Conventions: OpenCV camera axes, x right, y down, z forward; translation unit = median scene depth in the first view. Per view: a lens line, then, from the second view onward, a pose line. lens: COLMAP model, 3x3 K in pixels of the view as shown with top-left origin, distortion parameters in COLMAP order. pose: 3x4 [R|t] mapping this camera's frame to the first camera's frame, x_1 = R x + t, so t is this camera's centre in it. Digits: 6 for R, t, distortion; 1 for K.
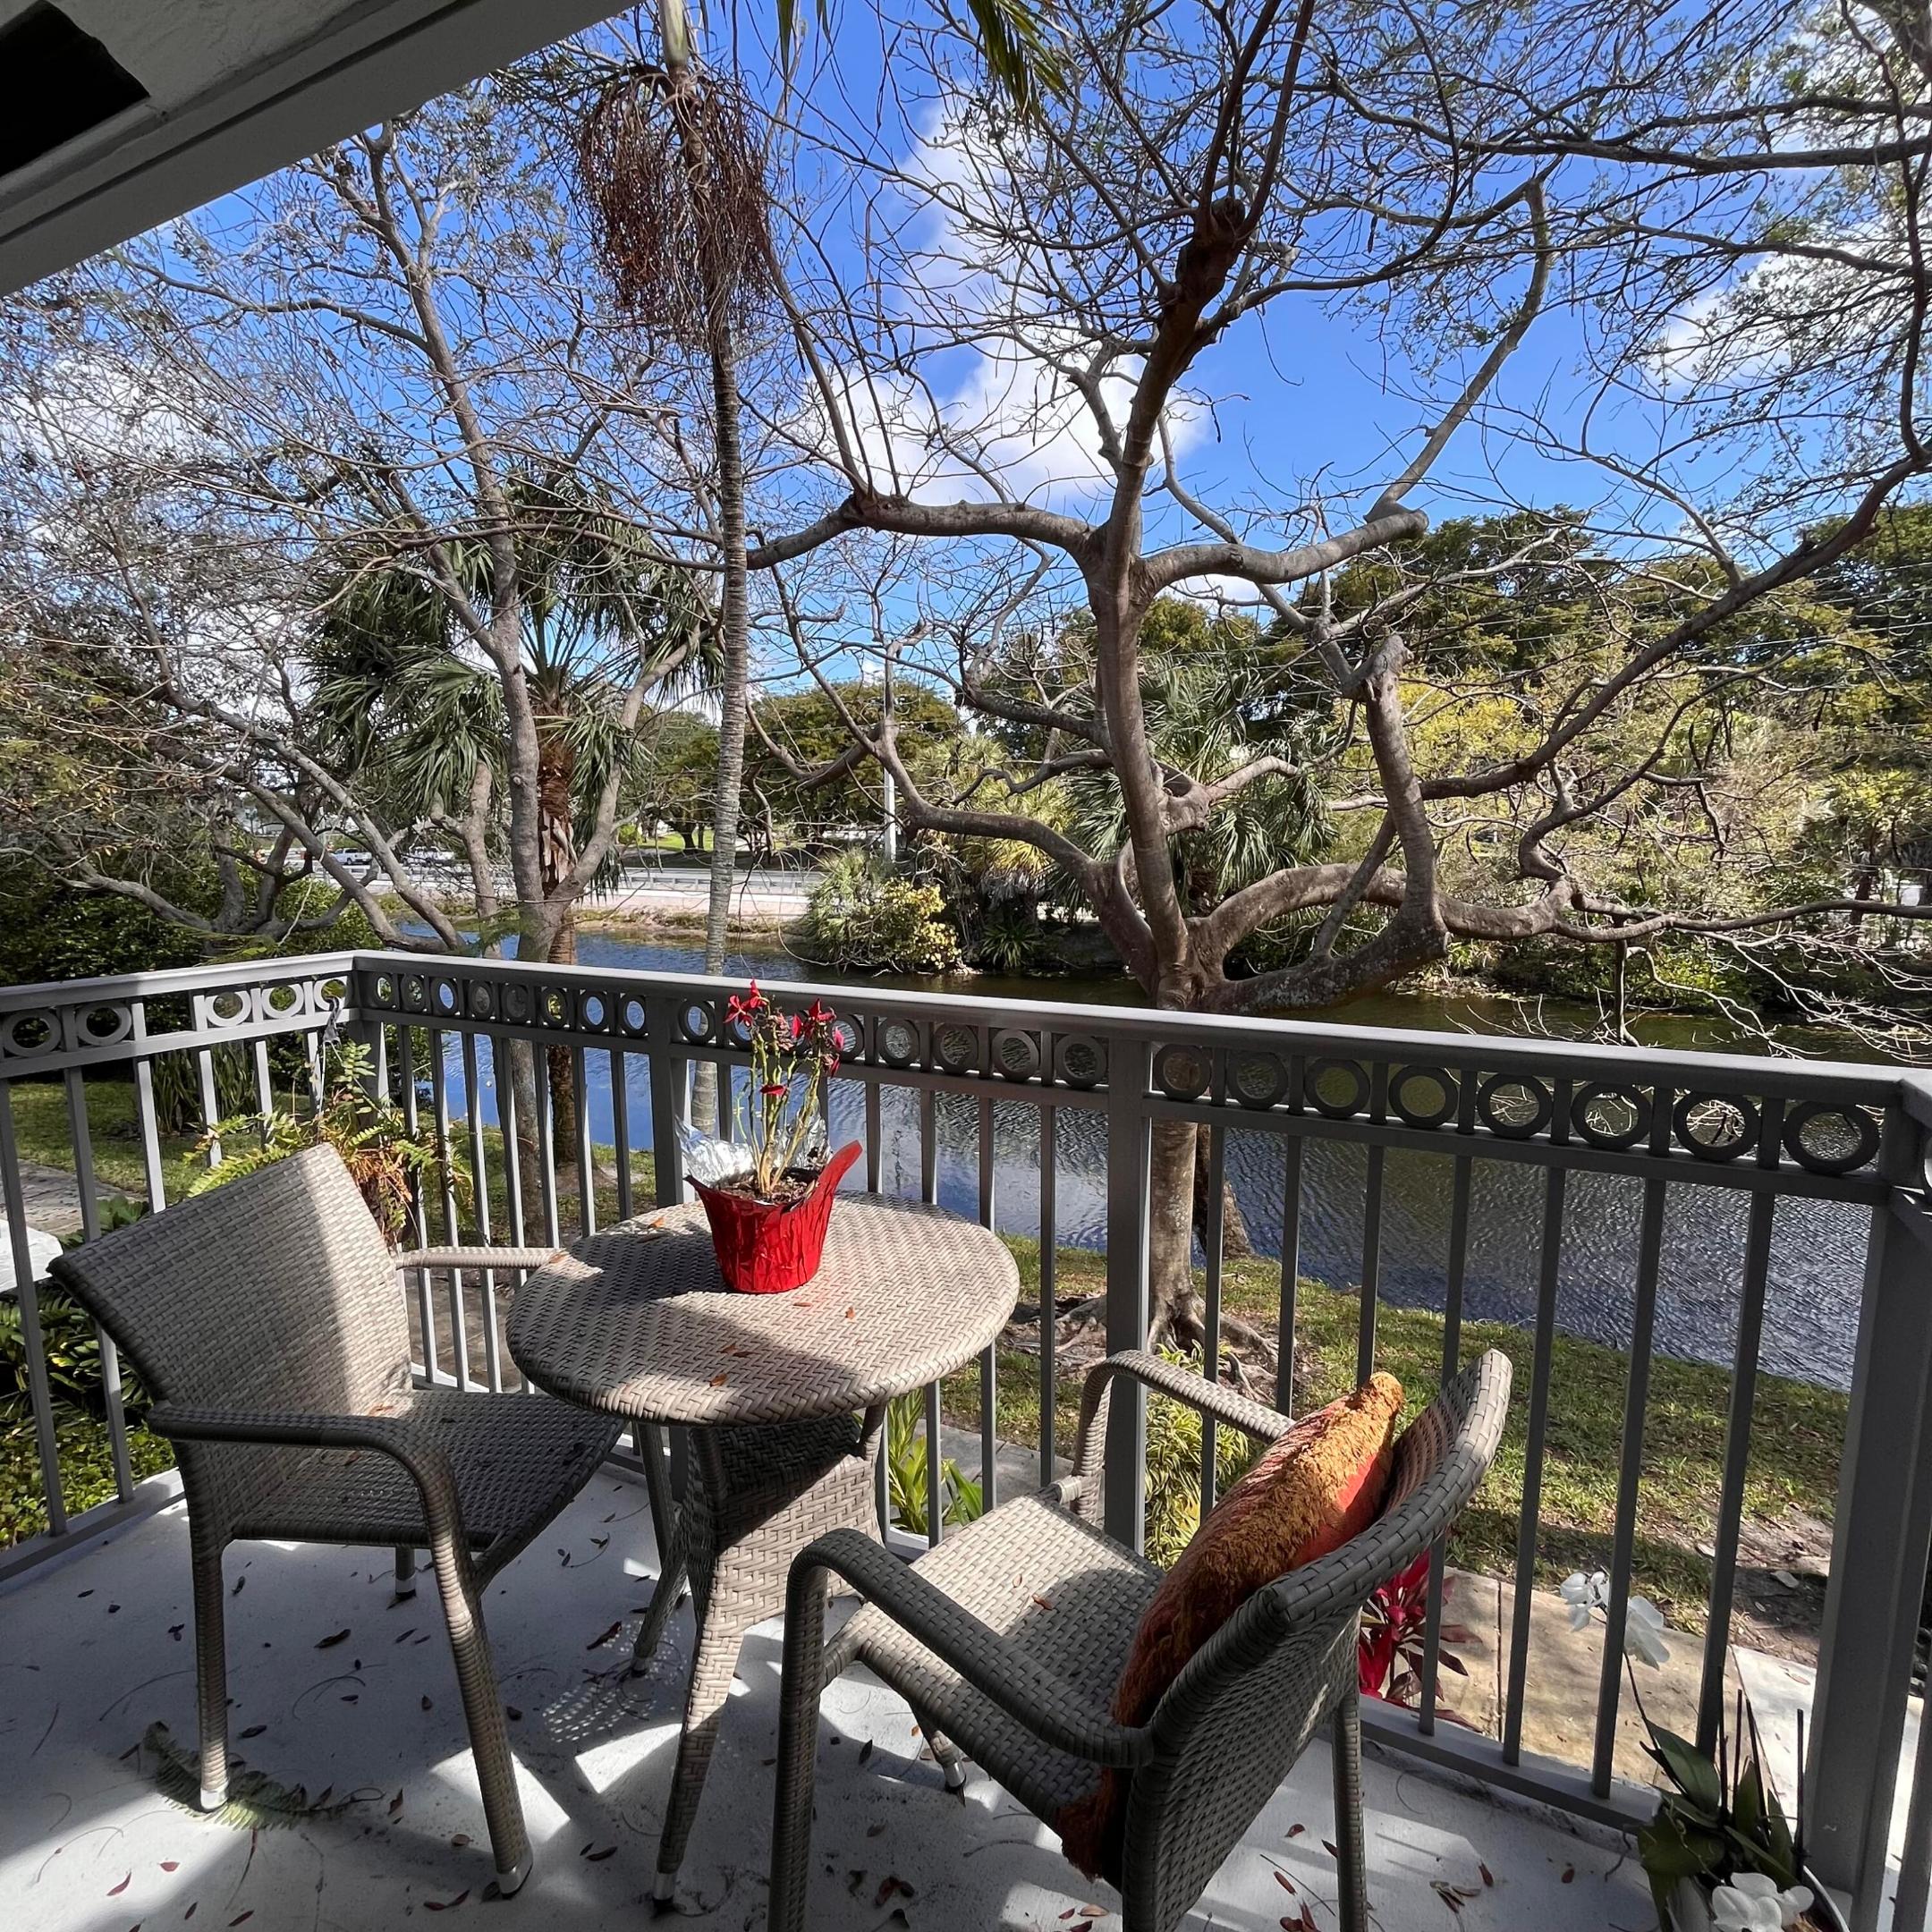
lens RADIAL K [[1040.4, 0, 966.0], [0, 1040.4, 966.0], [0, 0, 1]] dist [-0.000197, -0.002213]
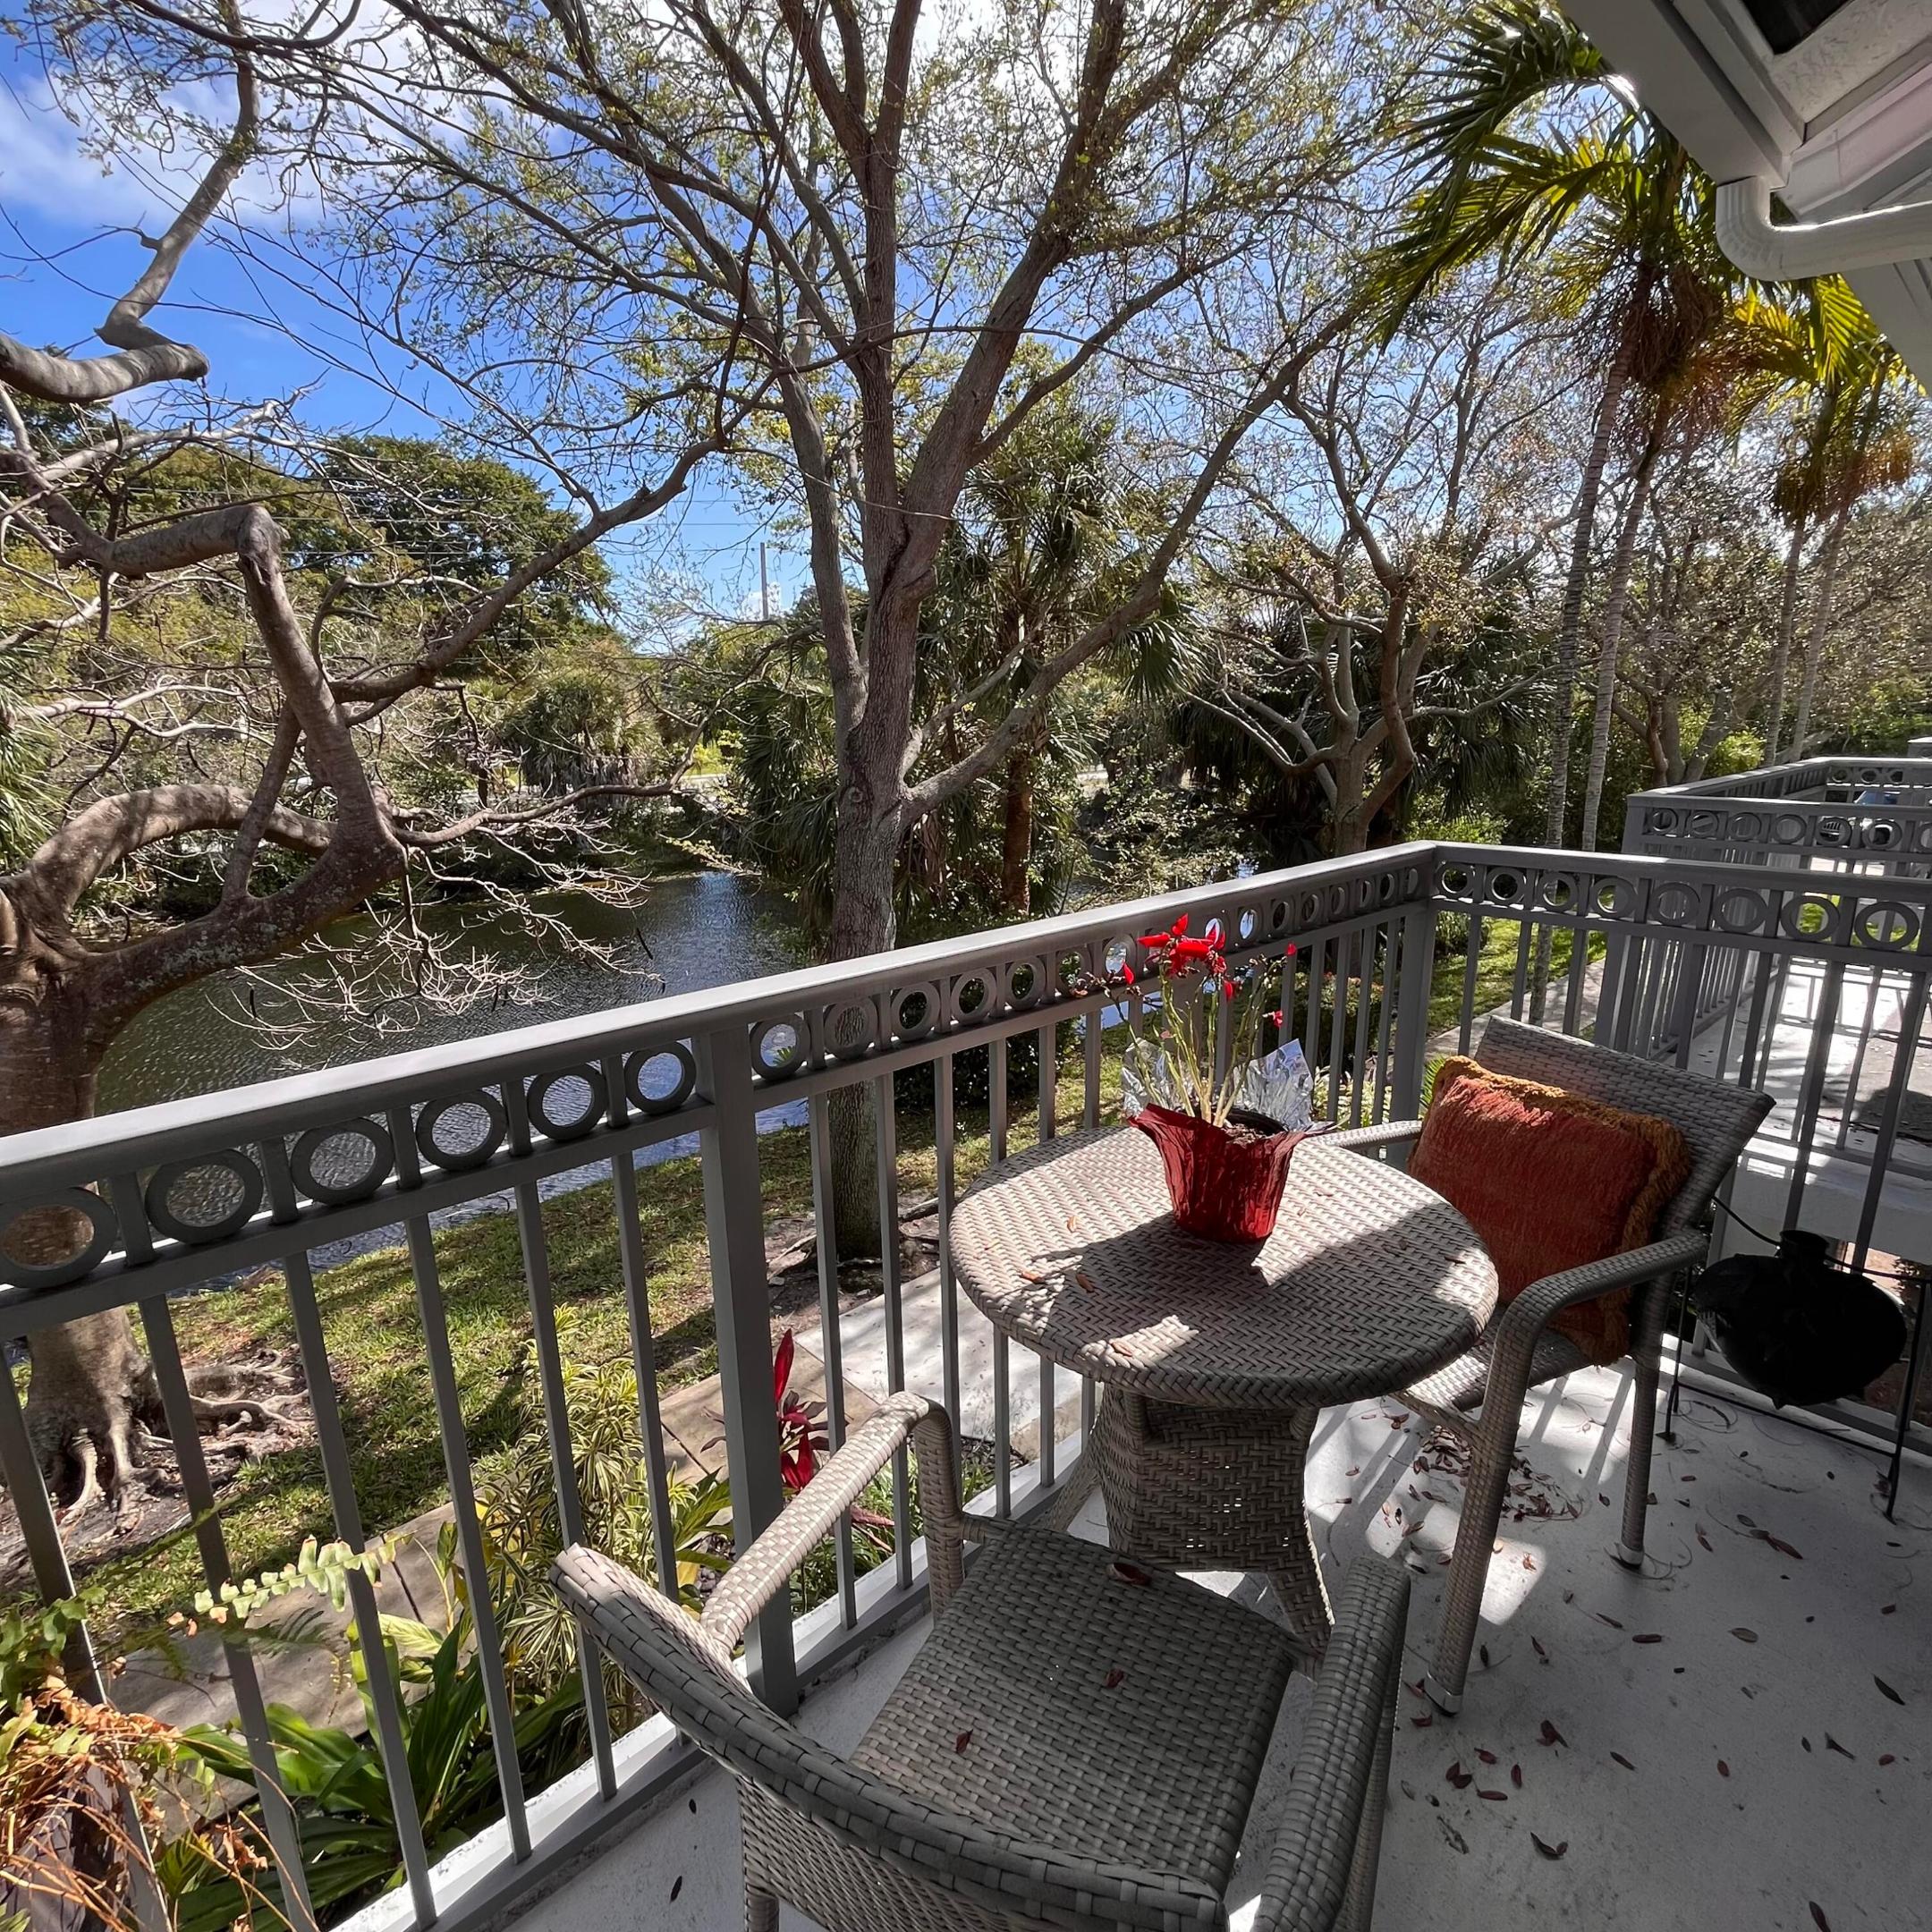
lens RADIAL K [[1040.4, 0, 966.0], [0, 1040.4, 966.0], [0, 0, 1]] dist [-0.000197, -0.002213]
pose [[0.376327, -0.229798, 0.897536, -0.218979], [0.149004, 0.971153, 0.186171, -0.028746], [-0.914426, 0.063676, 0.399712, 0.167370]]
